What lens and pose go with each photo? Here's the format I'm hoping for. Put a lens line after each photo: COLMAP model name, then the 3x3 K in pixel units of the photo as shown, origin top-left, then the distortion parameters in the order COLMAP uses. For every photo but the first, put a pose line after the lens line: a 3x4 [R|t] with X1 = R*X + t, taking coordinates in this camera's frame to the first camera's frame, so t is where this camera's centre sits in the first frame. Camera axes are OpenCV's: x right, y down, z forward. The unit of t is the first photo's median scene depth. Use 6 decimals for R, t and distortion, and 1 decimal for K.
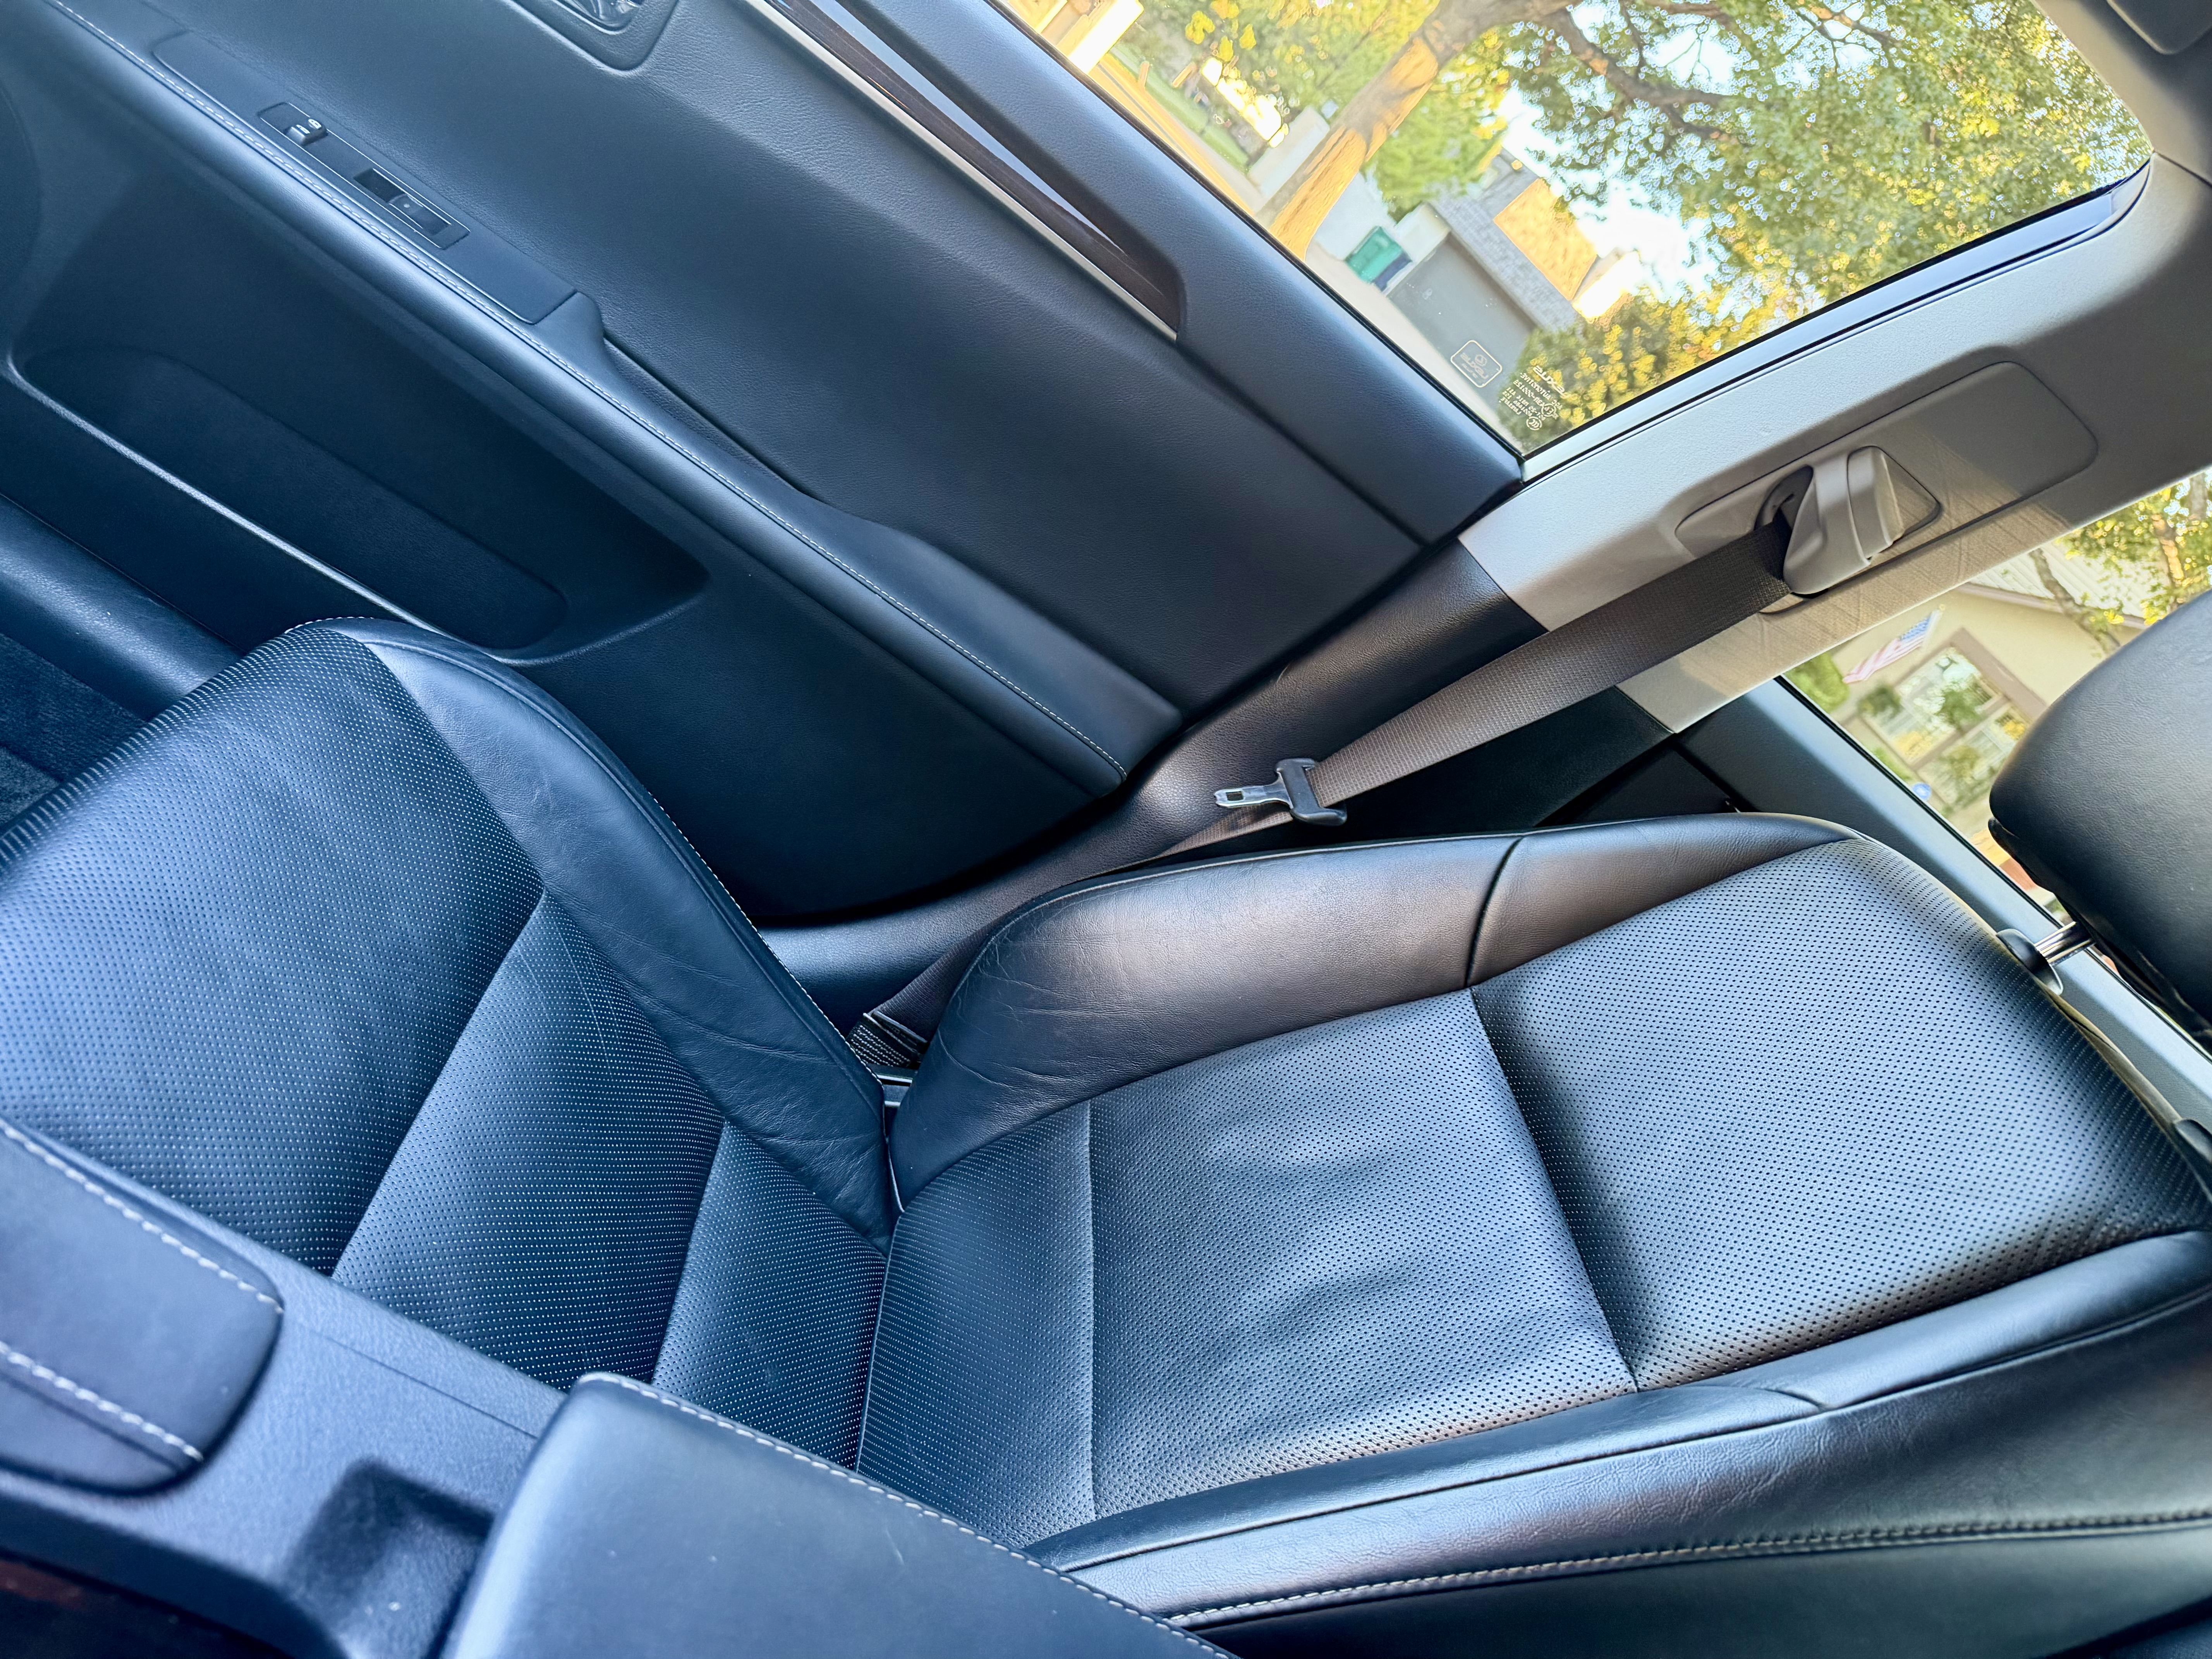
lens RADIAL K [[1581.2, 0, 1106.0], [0, 1581.2, 829.5], [0, 0, 1]] dist [-0.005012, 0.000472]
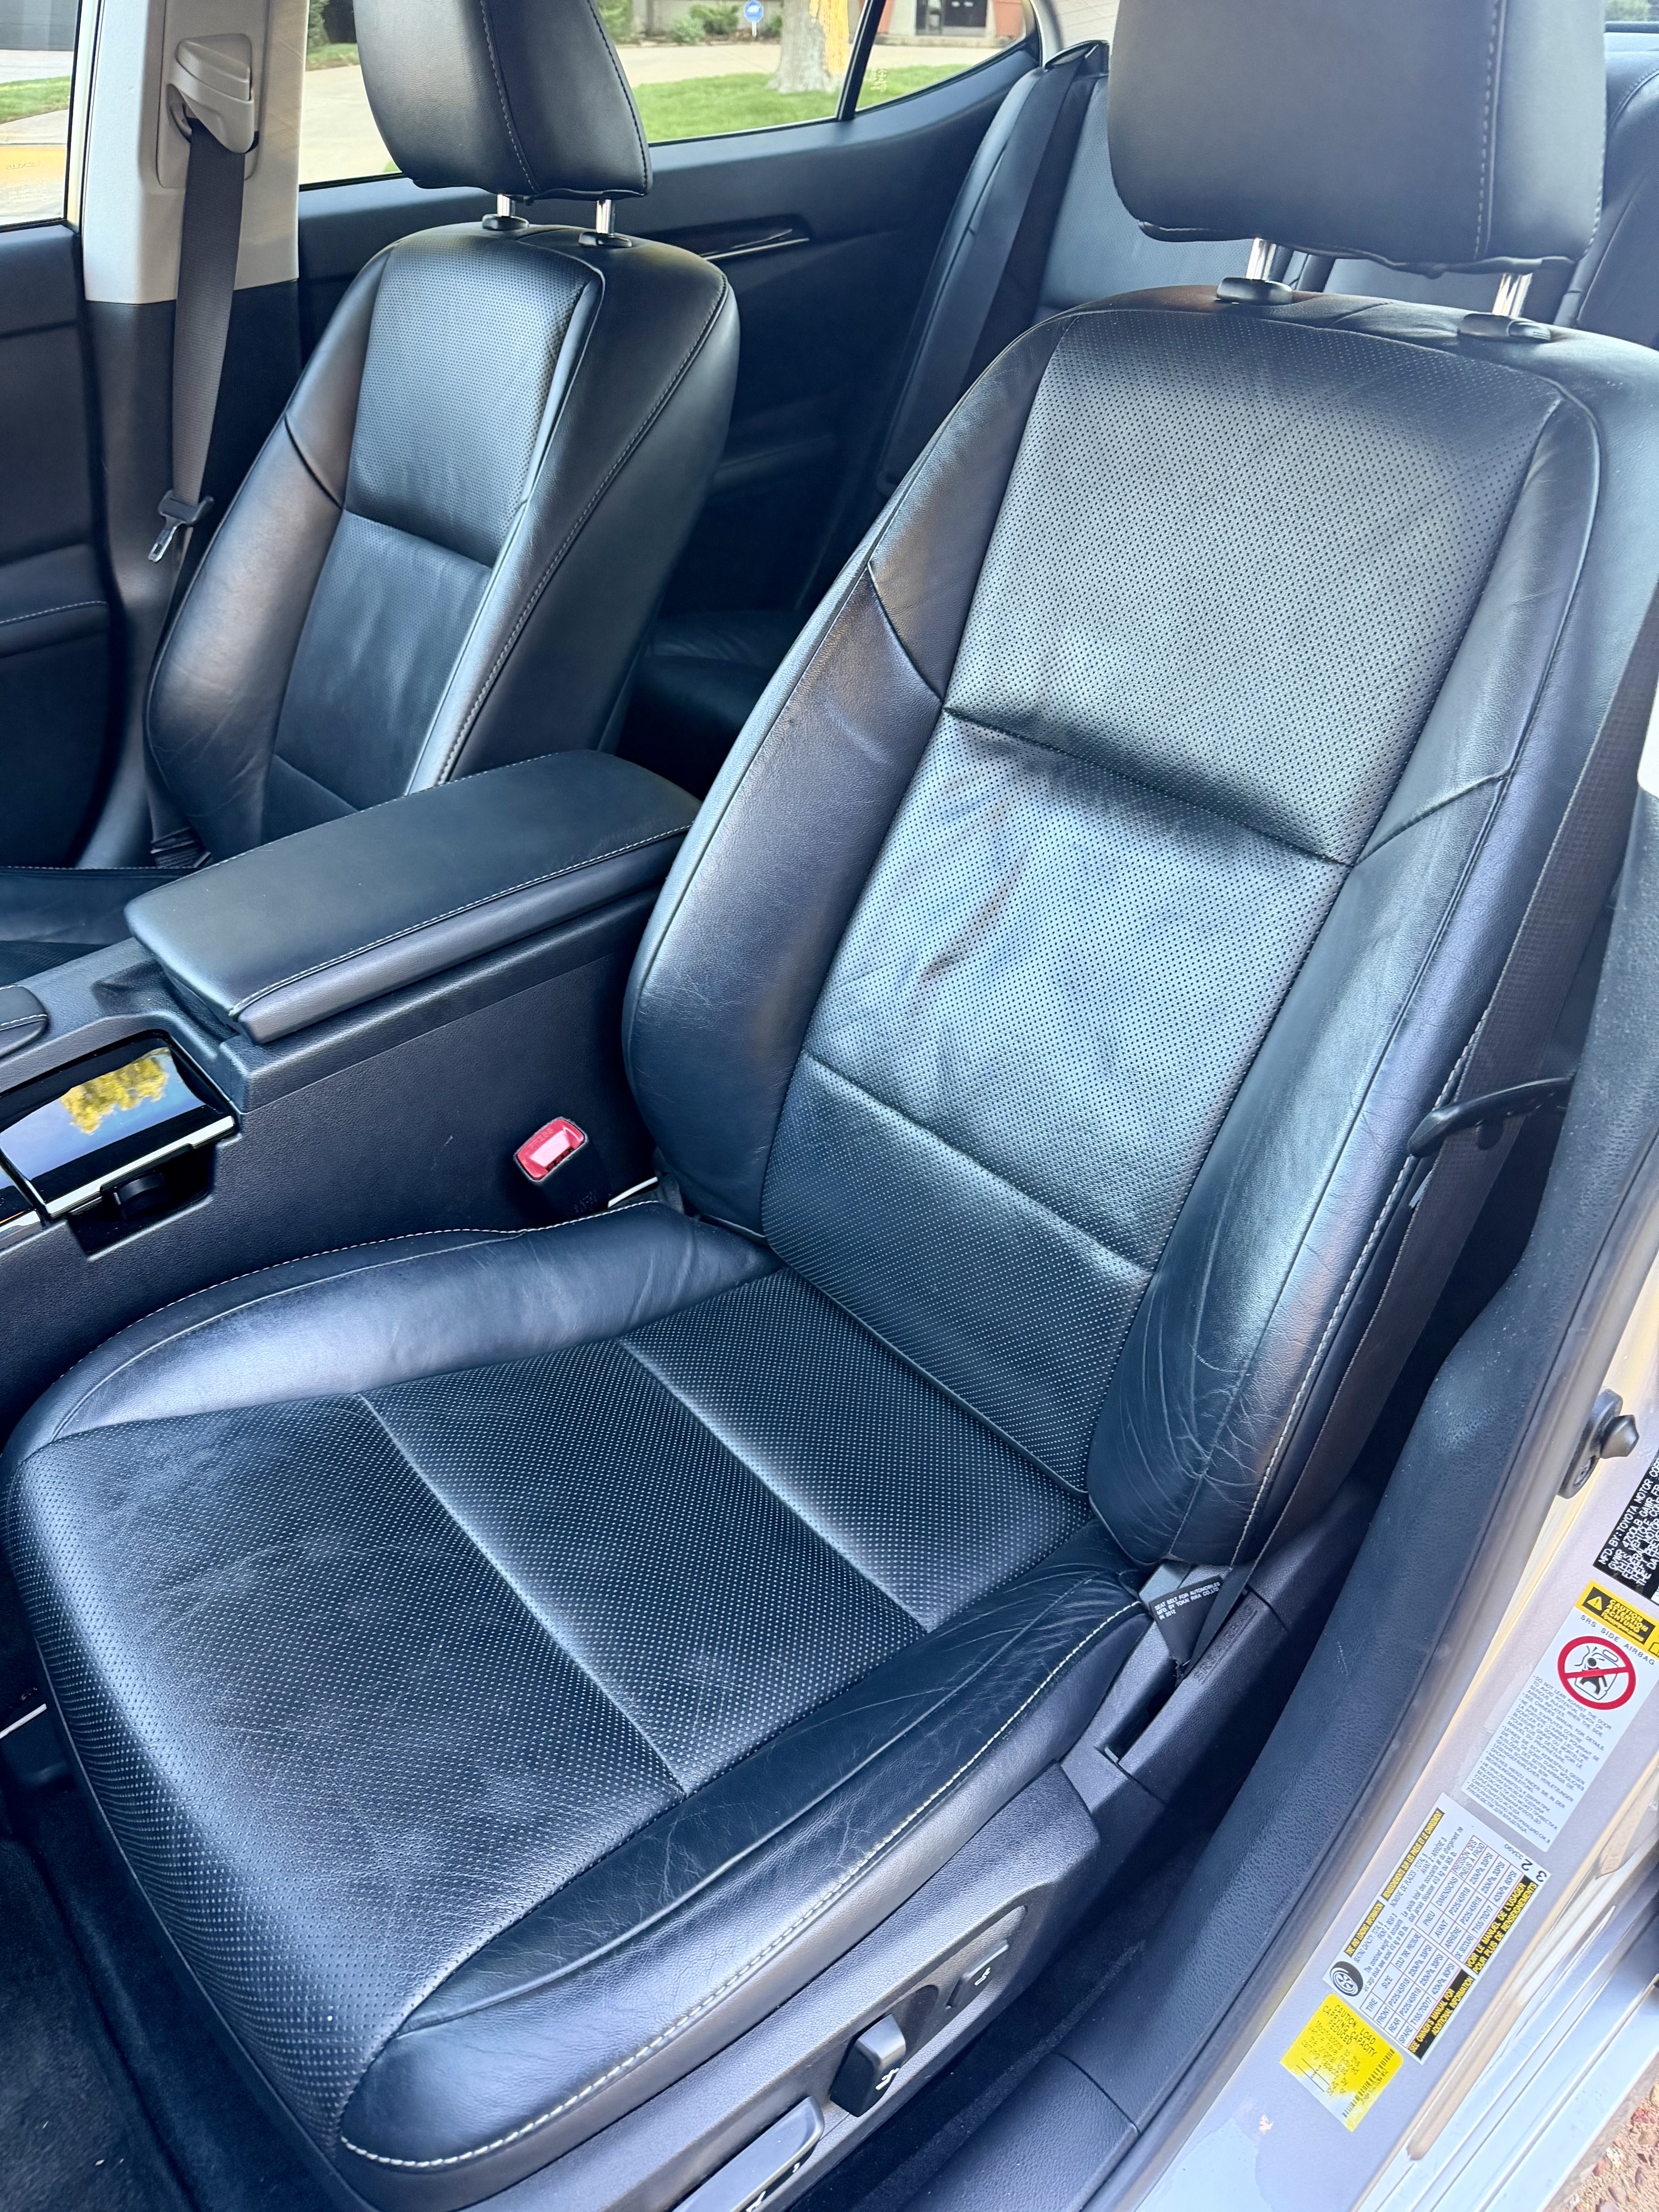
lens RADIAL K [[1581.2, 0, 829.5], [0, 1581.2, 1106.0], [0, 0, 1]] dist [-0.005012, 0.000472]
pose [[0.587371, -0.809053, 0.020720, -0.000868], [0.742518, 0.548898, 0.383899, 0.175823], [-0.321967, -0.210106, 0.923143, -0.715245]]
